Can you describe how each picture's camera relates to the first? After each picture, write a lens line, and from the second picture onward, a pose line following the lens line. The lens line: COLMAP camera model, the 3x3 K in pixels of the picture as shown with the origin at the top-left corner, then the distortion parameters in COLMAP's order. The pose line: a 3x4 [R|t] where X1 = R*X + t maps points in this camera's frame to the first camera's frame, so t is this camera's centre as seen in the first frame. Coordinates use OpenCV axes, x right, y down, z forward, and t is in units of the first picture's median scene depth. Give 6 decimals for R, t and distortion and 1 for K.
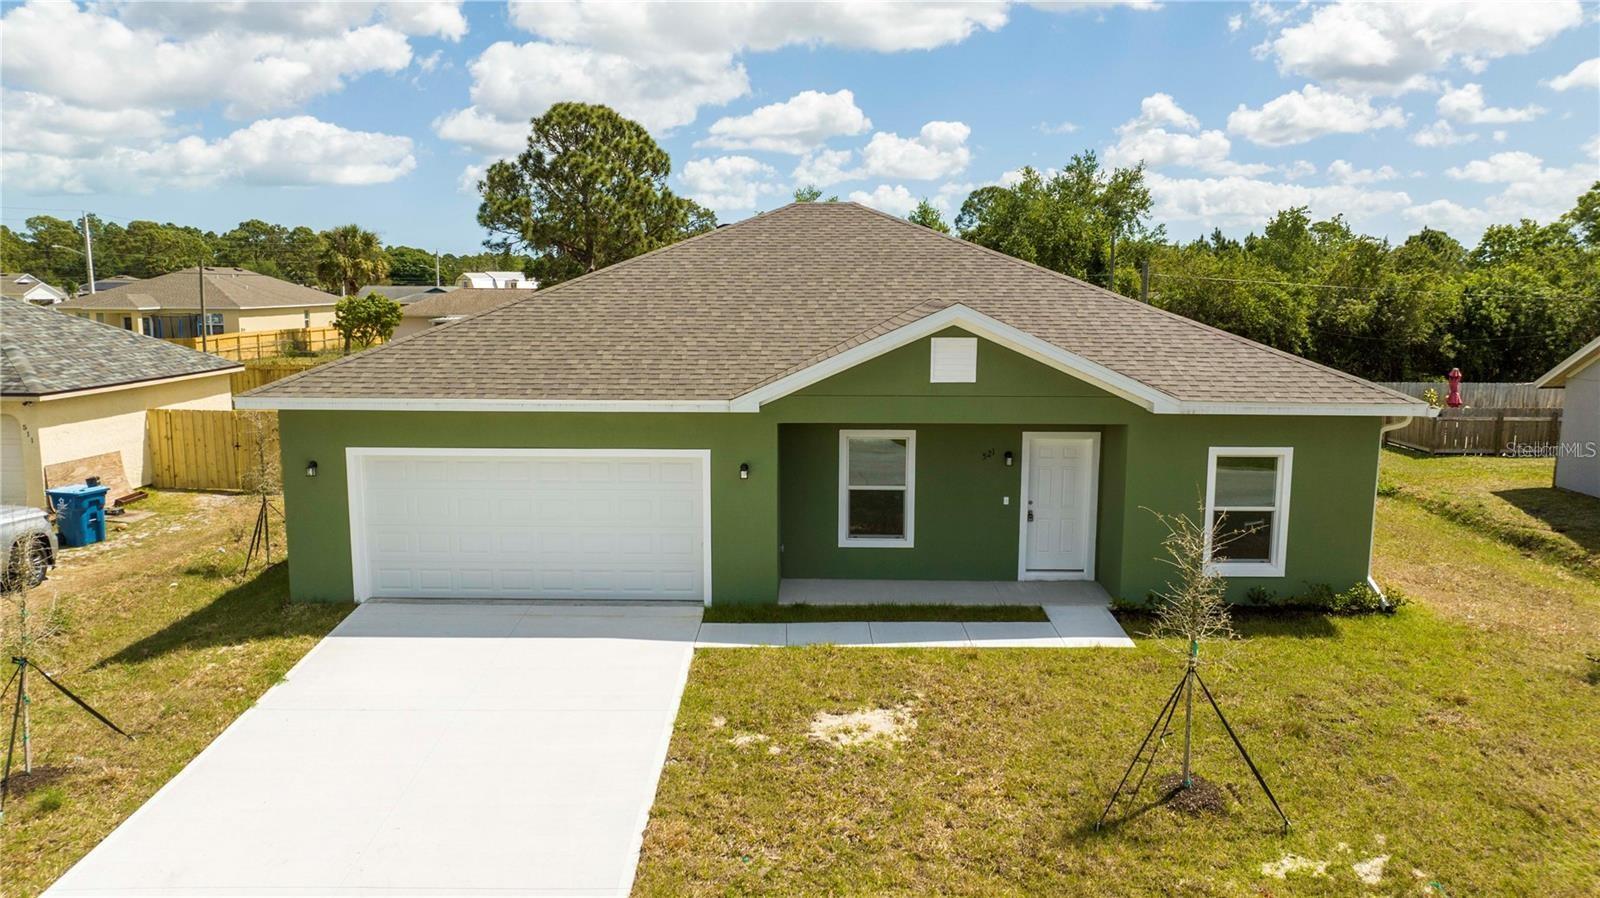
lens RADIAL K [[1121.2, 0, 800.0], [0, 1121.2, 449.0], [0, 0, 1]] dist [-0.066192, 0.087033]
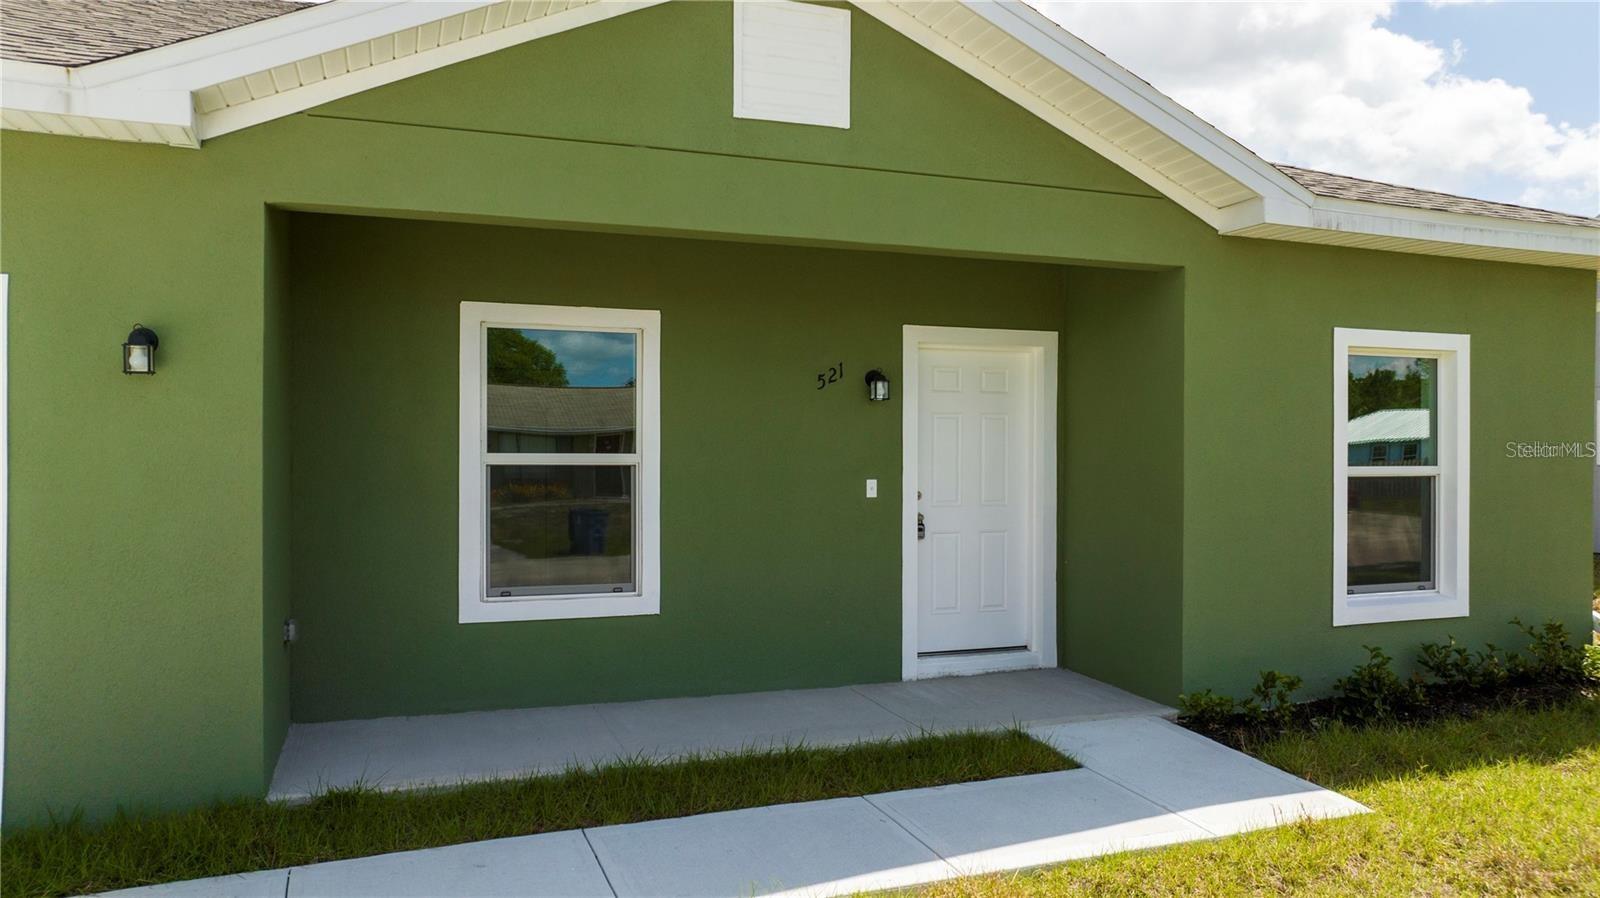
lens RADIAL K [[1121.2, 0, 800.0], [0, 1121.2, 449.0], [0, 0, 1]] dist [-0.066192, 0.087033]
pose [[0.931909, -0.000989, 0.362692, 0.006576], [0.053743, 0.989334, -0.135390, 0.096719], [-0.358689, 0.145663, 0.922022, 0.686046]]
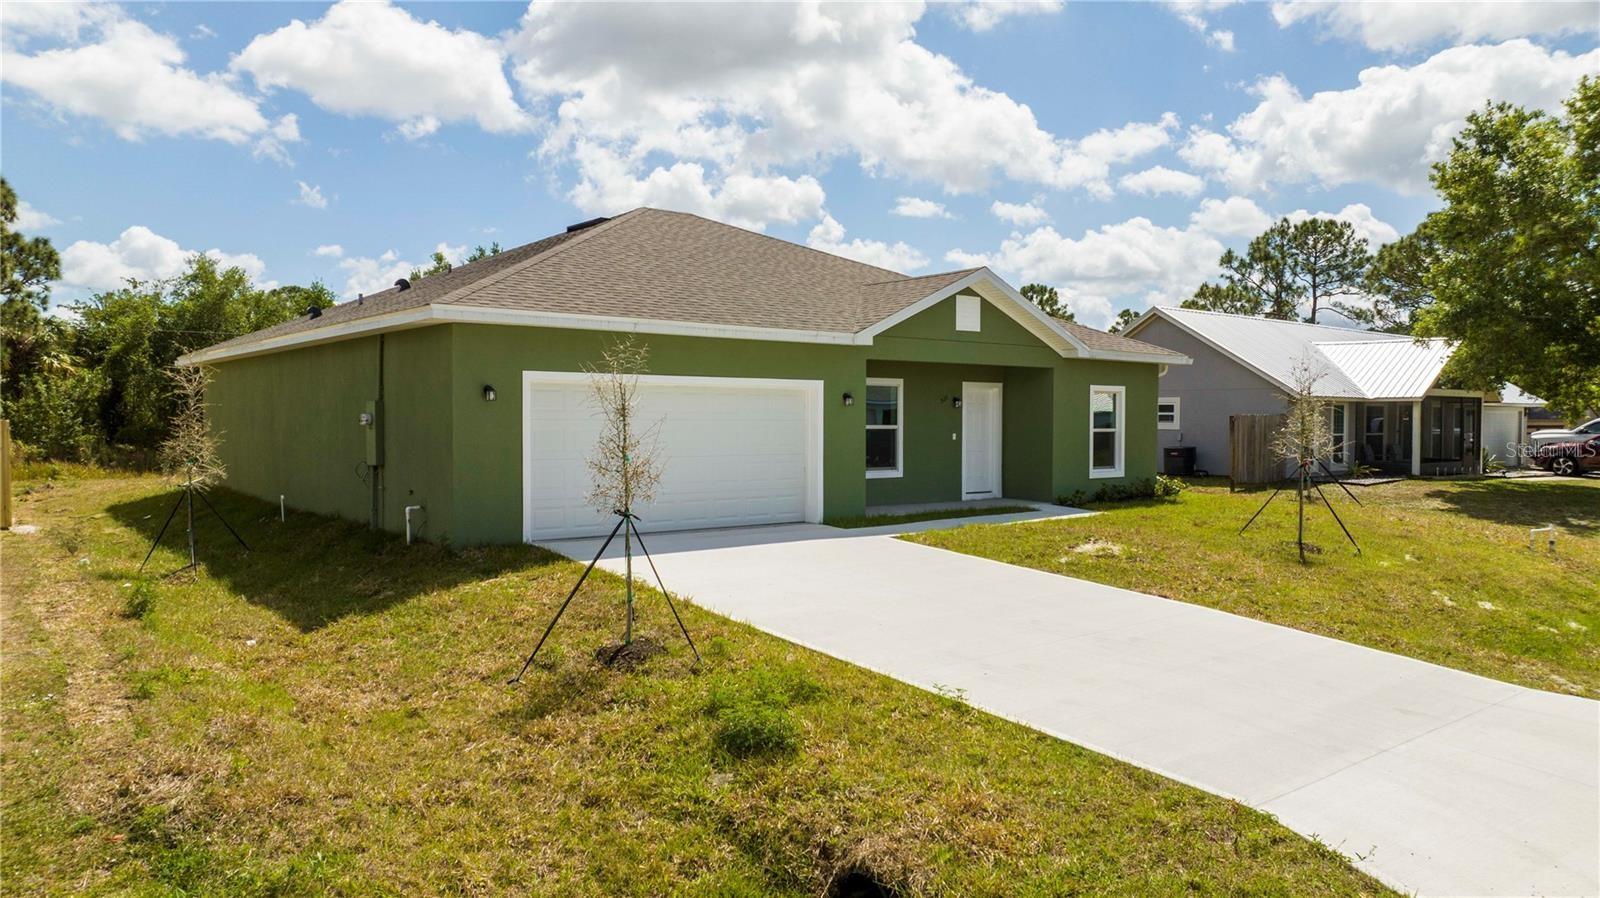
lens RADIAL K [[1102.4, 0, 806.4], [0, 1102.4, 421.9], [0, 0, 1]] dist [-0.003015, 0.000015]
pose [[0.763851, -0.005264, 0.645372, -0.833825], [0.097527, 0.989425, -0.107362, 0.163769], [-0.637982, 0.144950, 0.756286, 0.175892]]
